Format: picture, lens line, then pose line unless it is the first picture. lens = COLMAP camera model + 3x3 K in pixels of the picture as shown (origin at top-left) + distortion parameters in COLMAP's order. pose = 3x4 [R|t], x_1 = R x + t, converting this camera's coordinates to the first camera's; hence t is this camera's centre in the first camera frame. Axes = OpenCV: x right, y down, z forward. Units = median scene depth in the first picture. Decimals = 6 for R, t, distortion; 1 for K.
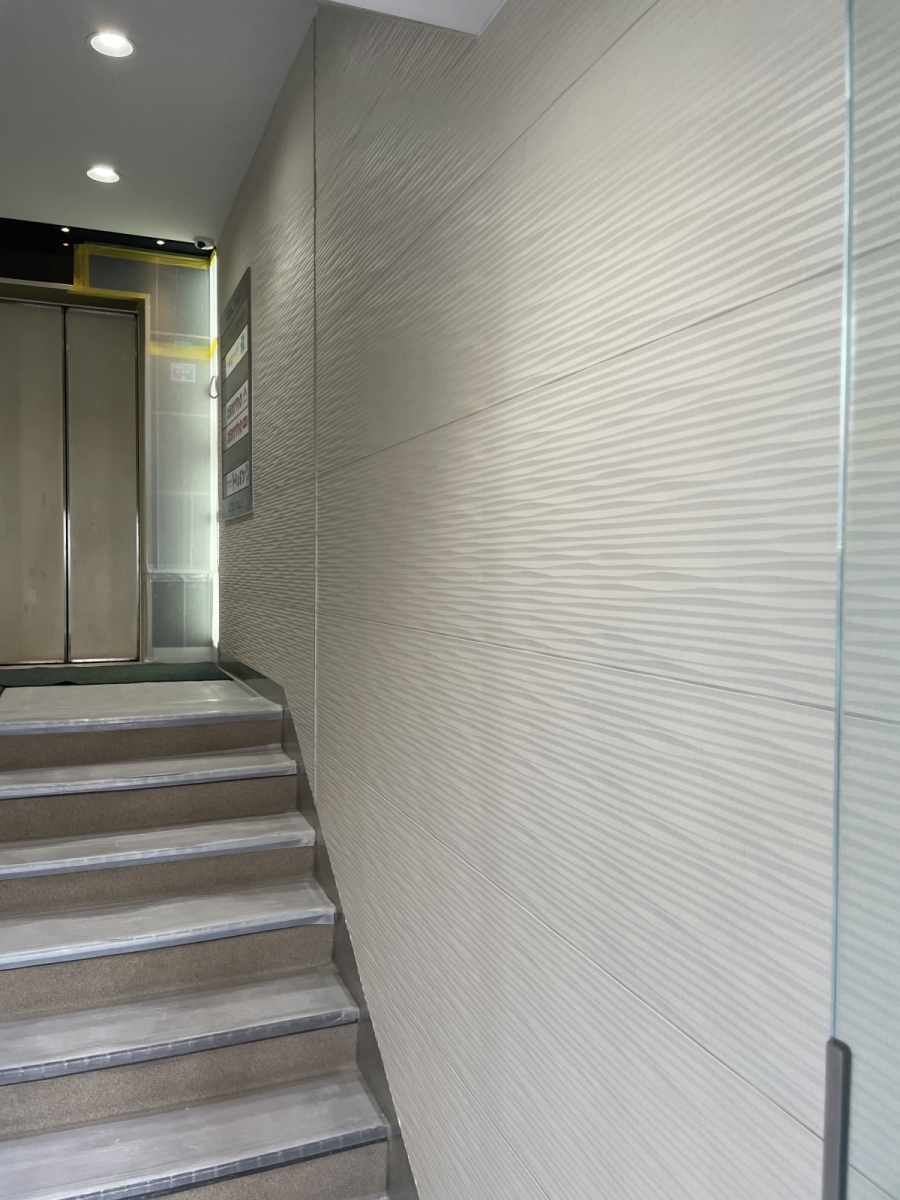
lens RADIAL K [[920.7, 0, 450.0], [0, 920.7, 600.0], [0, 0, 1]] dist [0.107512, -0.105893]
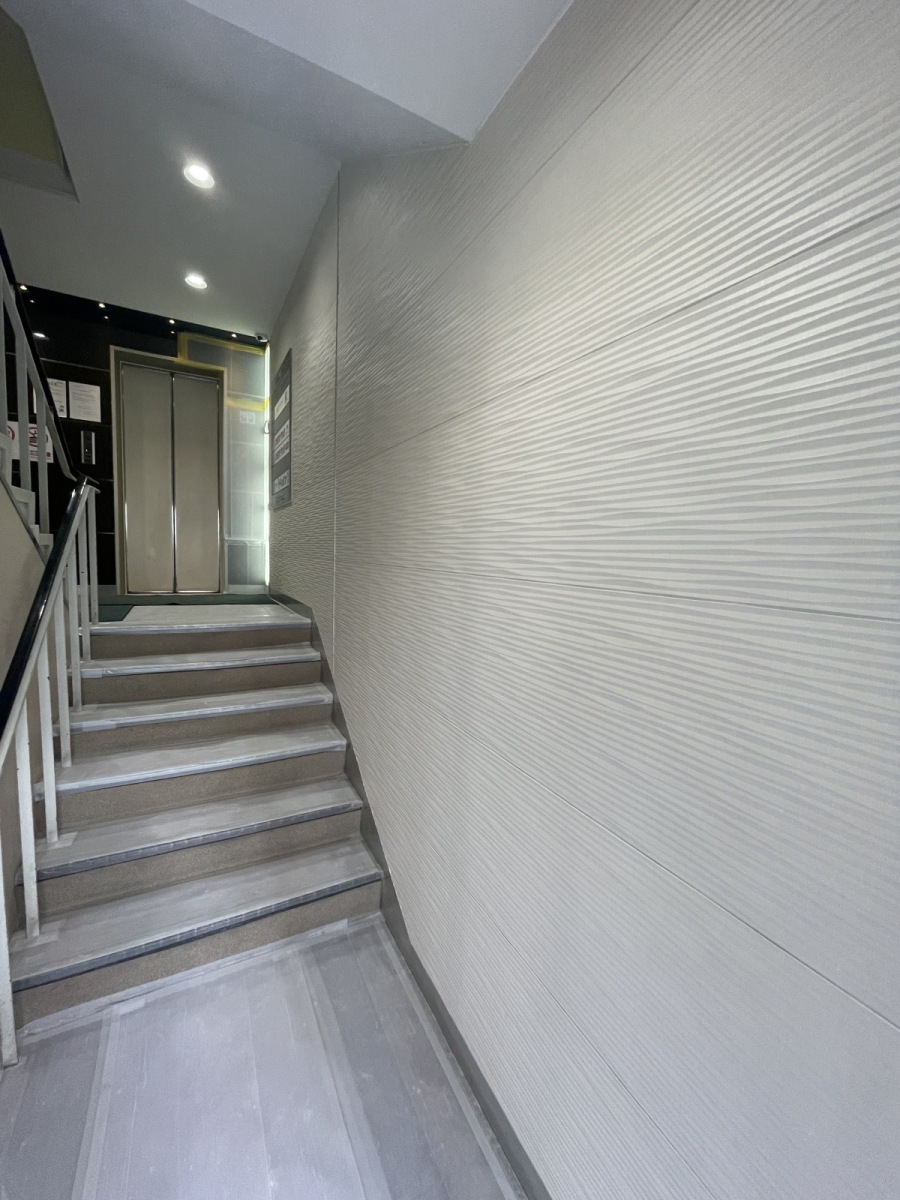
lens RADIAL K [[478.2, 0, 450.0], [0, 478.2, 600.0], [0, 0, 1]] dist [0.015183, -0.000117]
pose [[0.992228, 0.017091, 0.123253, -0.053071], [-0.024664, 0.997883, 0.060179, 0.029825], [-0.121964, -0.062751, 0.990549, 0.167760]]
